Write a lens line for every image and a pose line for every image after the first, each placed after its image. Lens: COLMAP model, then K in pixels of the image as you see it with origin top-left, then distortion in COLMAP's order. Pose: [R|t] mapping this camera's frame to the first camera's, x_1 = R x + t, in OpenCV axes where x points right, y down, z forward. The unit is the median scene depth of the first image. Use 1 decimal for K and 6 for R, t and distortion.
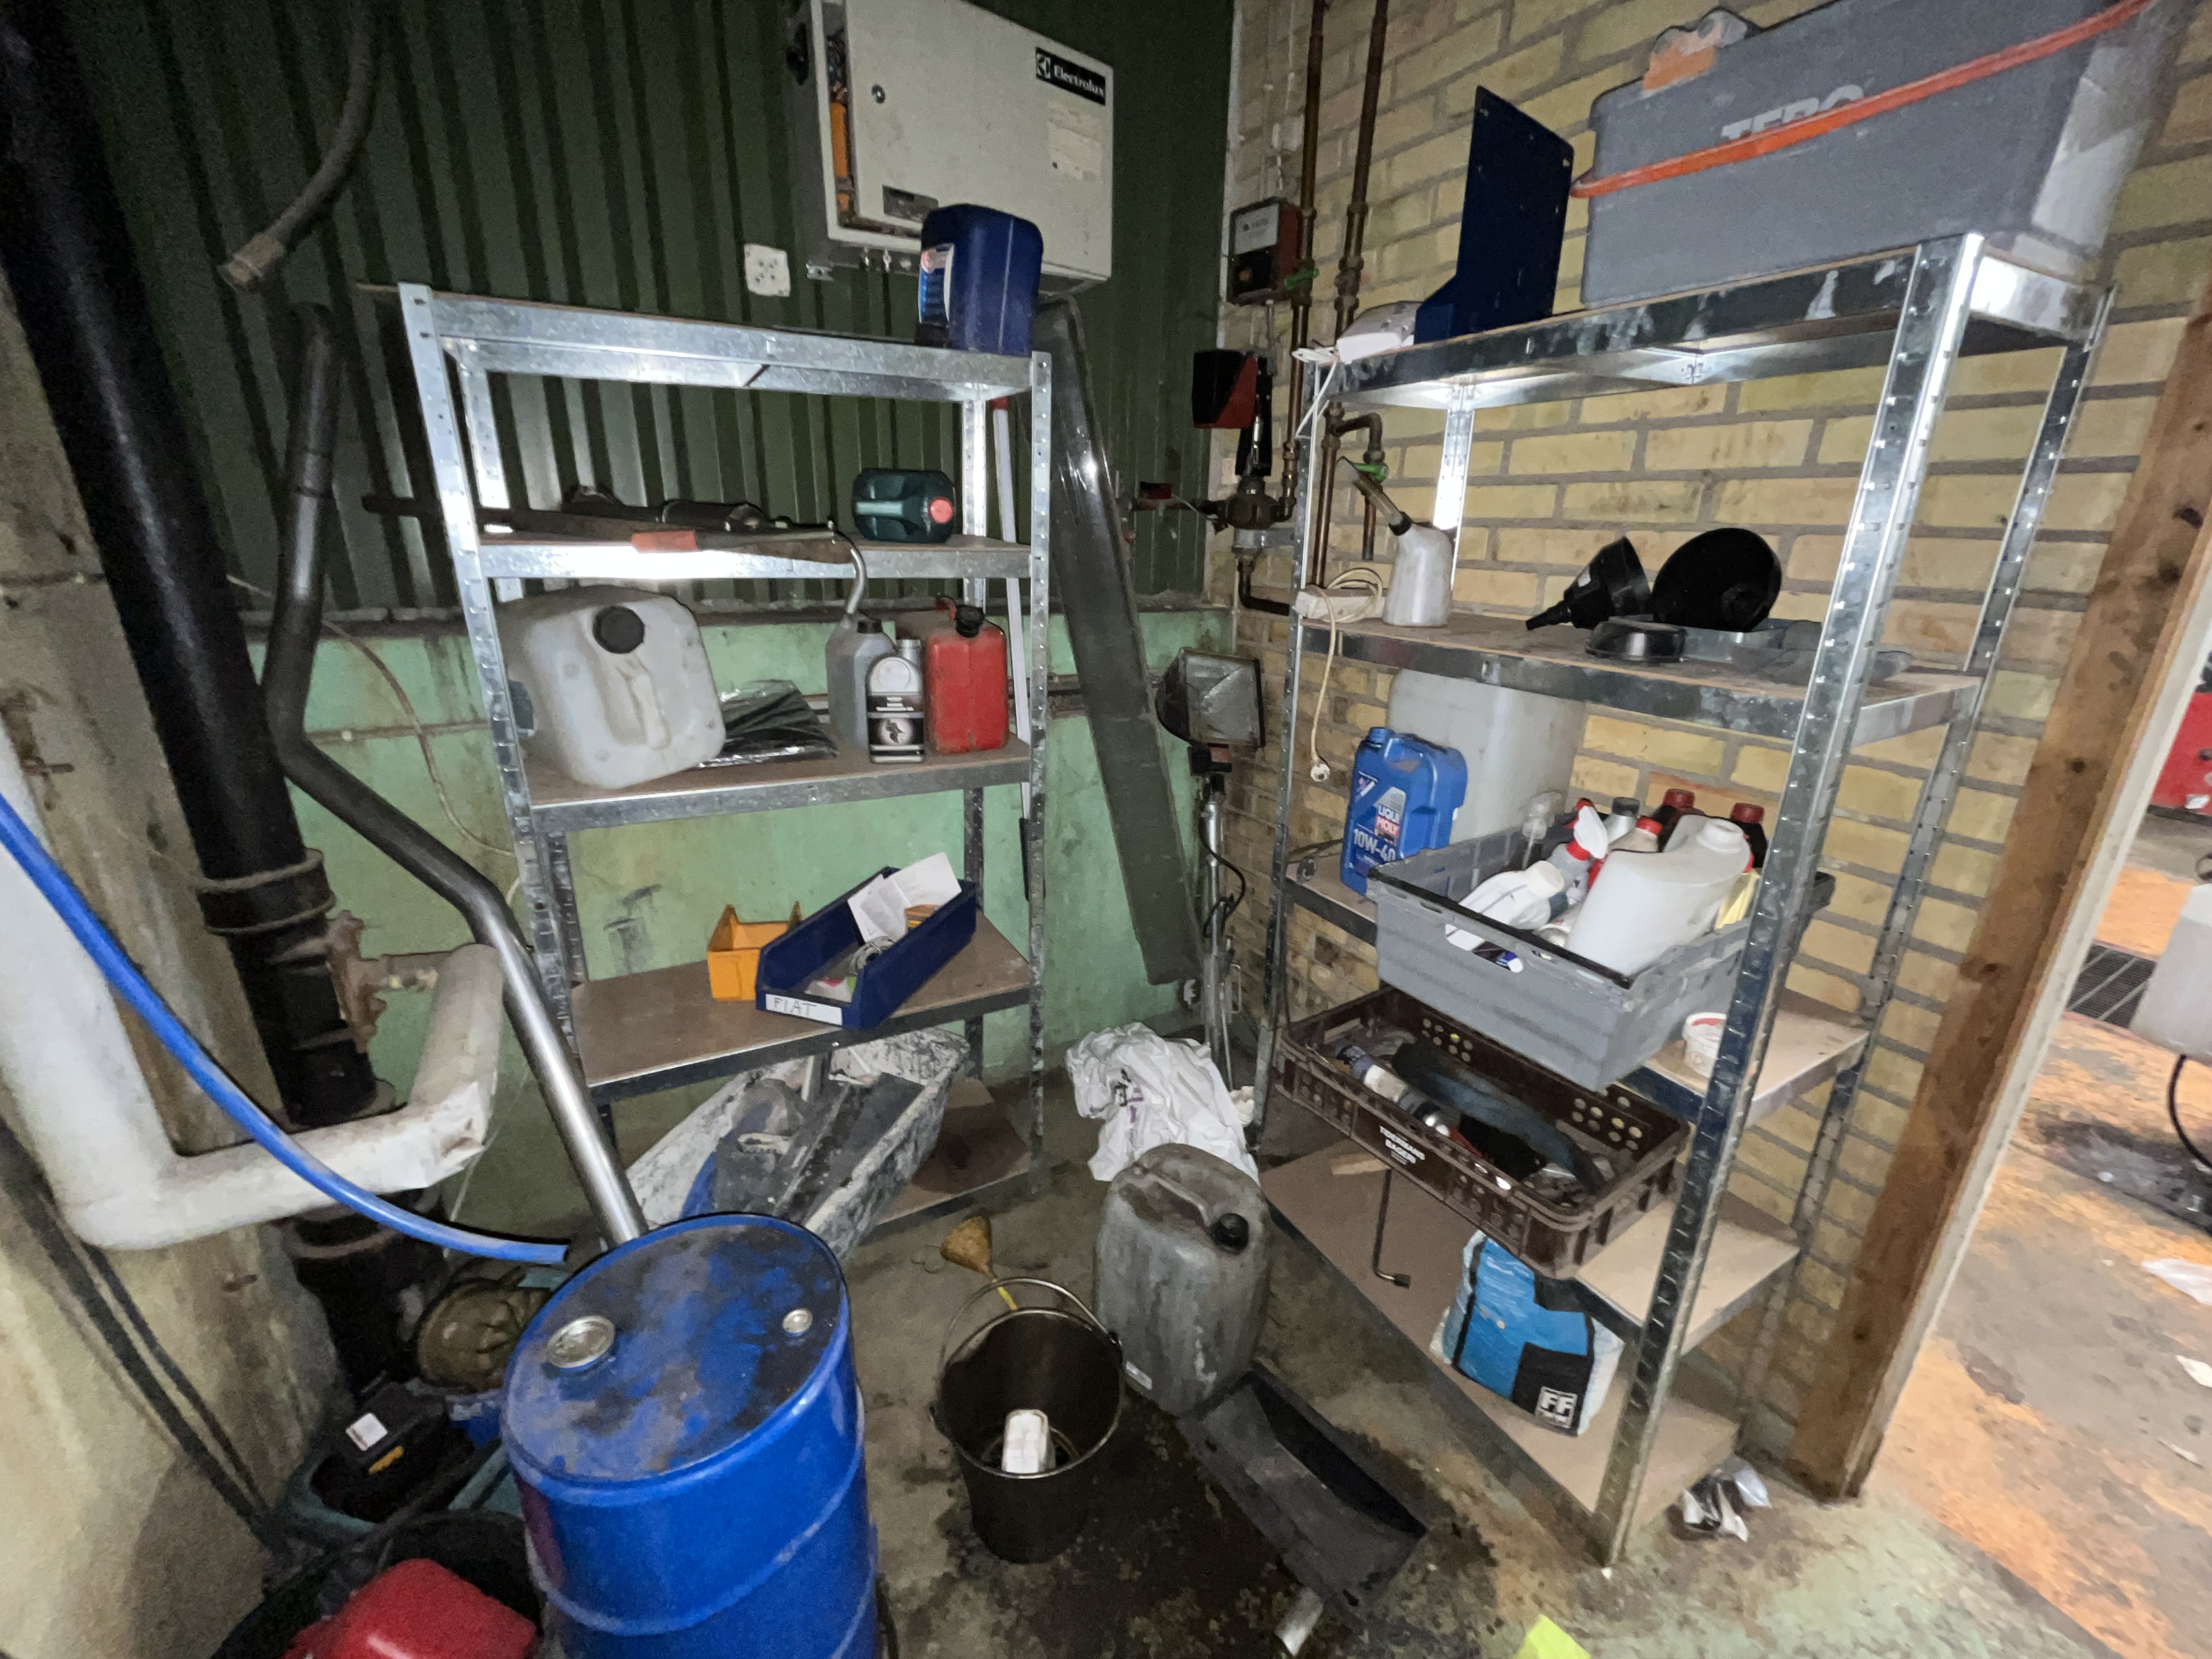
lens RADIAL K [[904.3, 0, 1102.9], [0, 904.3, 823.5], [0, 0, 1]] dist [-0.002196, -0.000306]
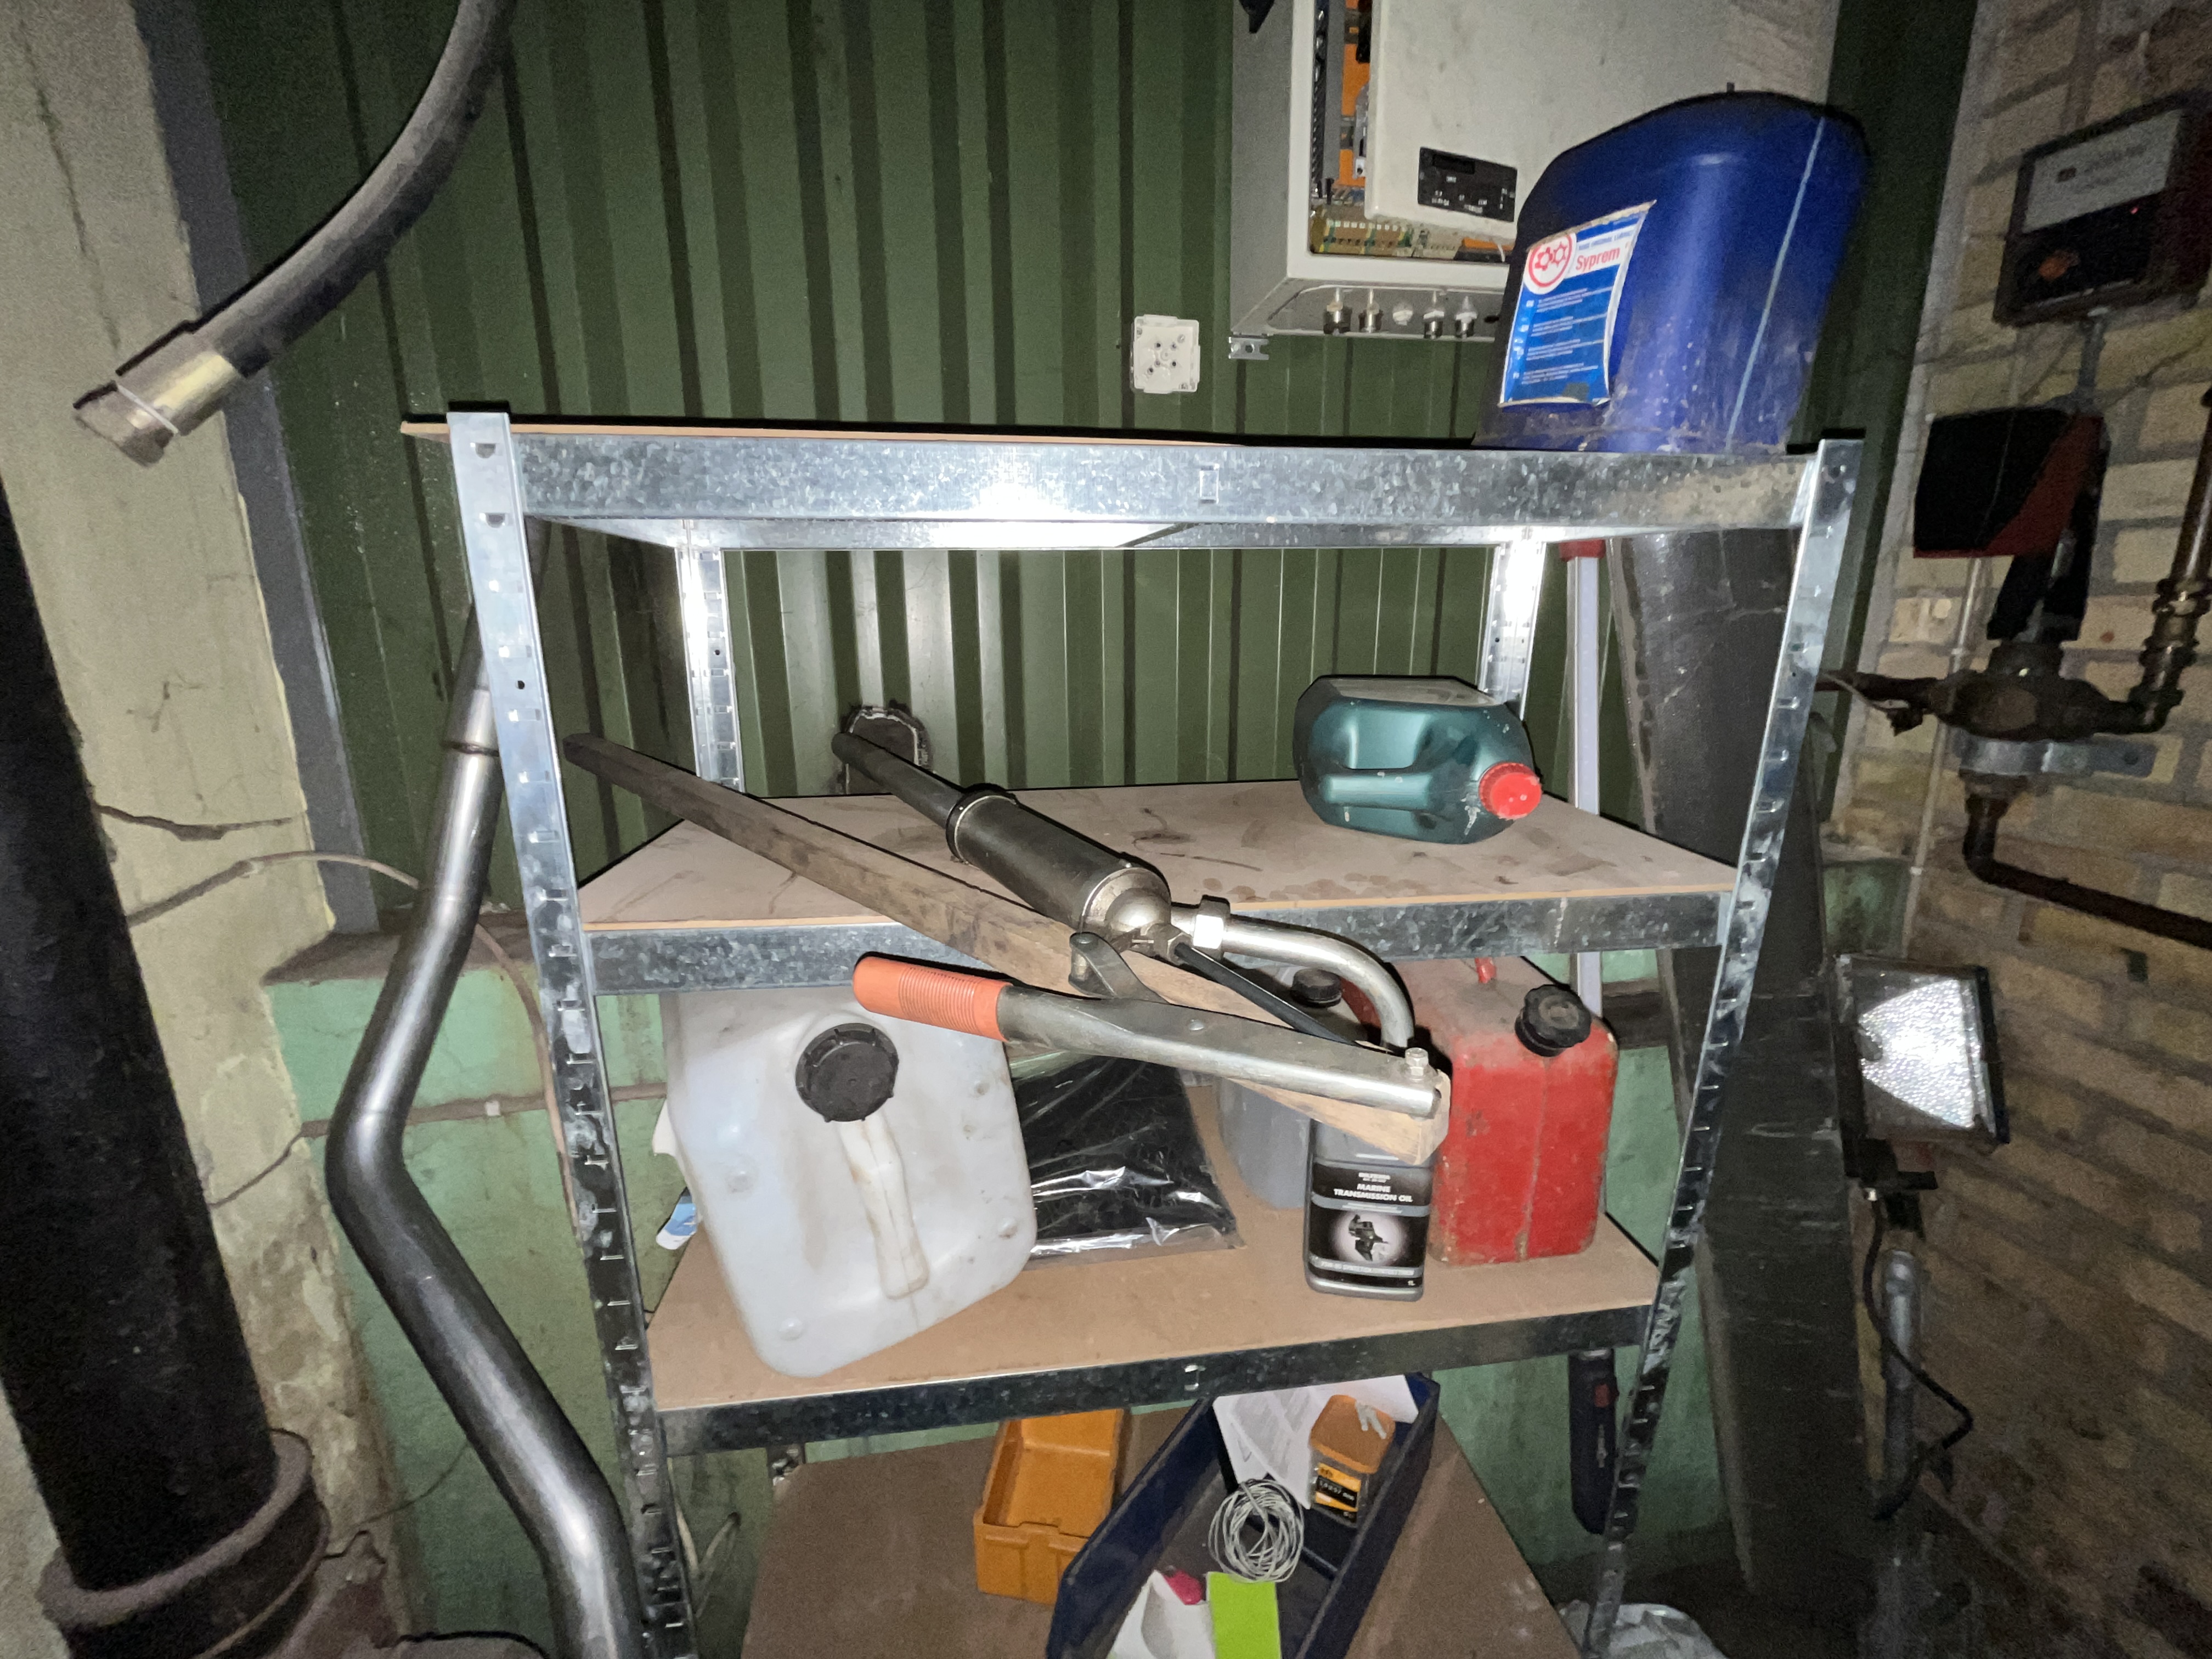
lens RADIAL K [[904.3, 0, 1102.9], [0, 904.3, 823.5], [0, 0, 1]] dist [-0.002196, -0.000306]
pose [[0.944257, 0.050513, -0.325311, -0.202022], [-0.080906, 0.993459, -0.080579, -0.249245], [0.319113, 0.102407, 0.942168, 0.452926]]
